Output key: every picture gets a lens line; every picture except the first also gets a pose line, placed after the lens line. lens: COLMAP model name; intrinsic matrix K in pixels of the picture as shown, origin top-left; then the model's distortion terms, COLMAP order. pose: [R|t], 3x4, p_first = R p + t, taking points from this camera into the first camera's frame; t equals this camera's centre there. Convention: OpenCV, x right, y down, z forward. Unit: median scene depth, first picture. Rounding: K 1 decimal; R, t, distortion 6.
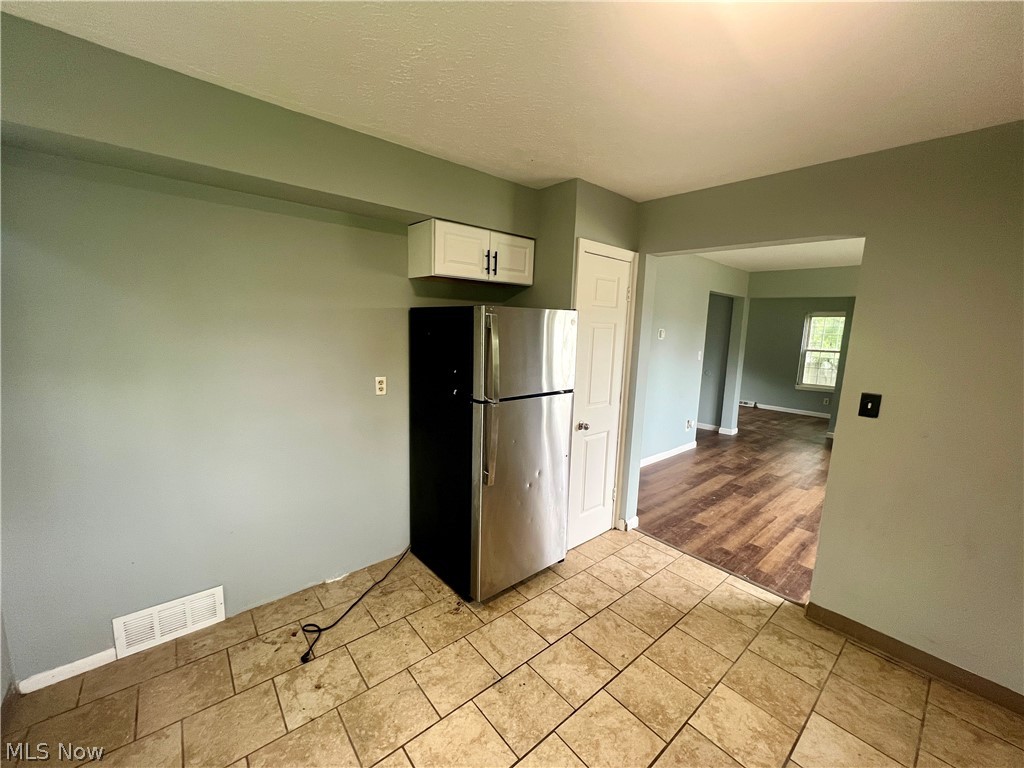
lens RADIAL K [[411.0, 0, 513.0], [0, 411.0, 385.7], [0, 0, 1]] dist [-0.003528, 0.000092]
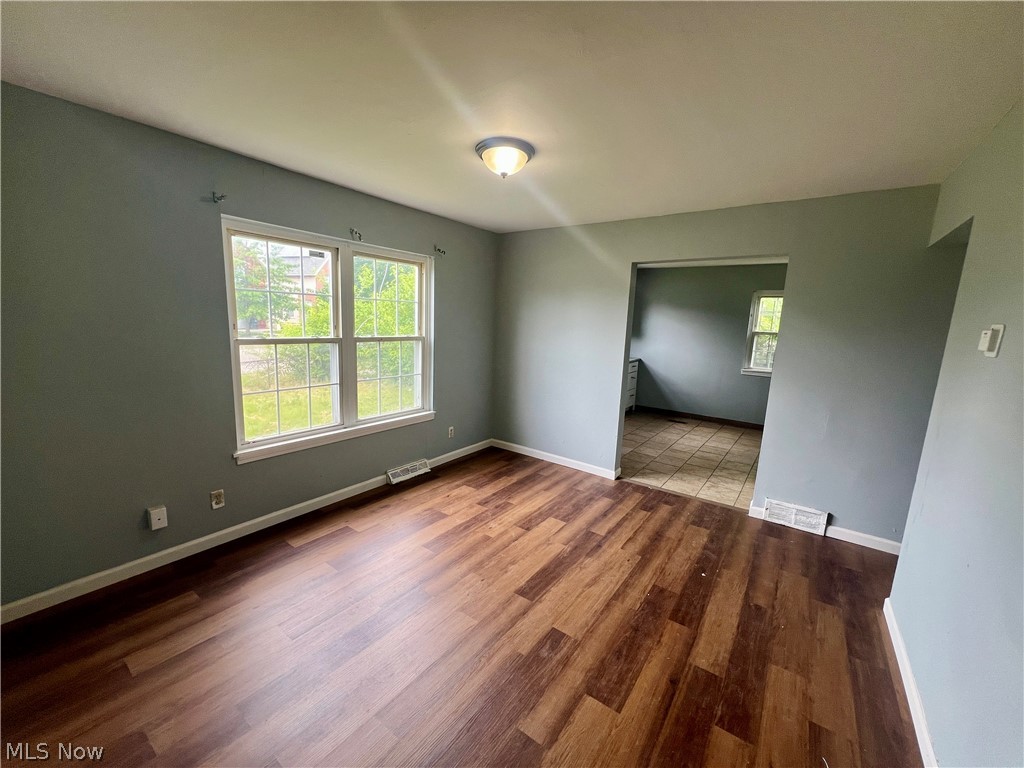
lens RADIAL K [[411.0, 0, 509.0], [0, 411.0, 387.1], [0, 0, 1]] dist [-0.003528, 0.000092]
pose [[-0.973020, -0.035731, -0.227938, 1.083251], [-0.103475, 0.950589, 0.292701, -0.195120], [0.206217, 0.308390, -0.928639, 1.651844]]
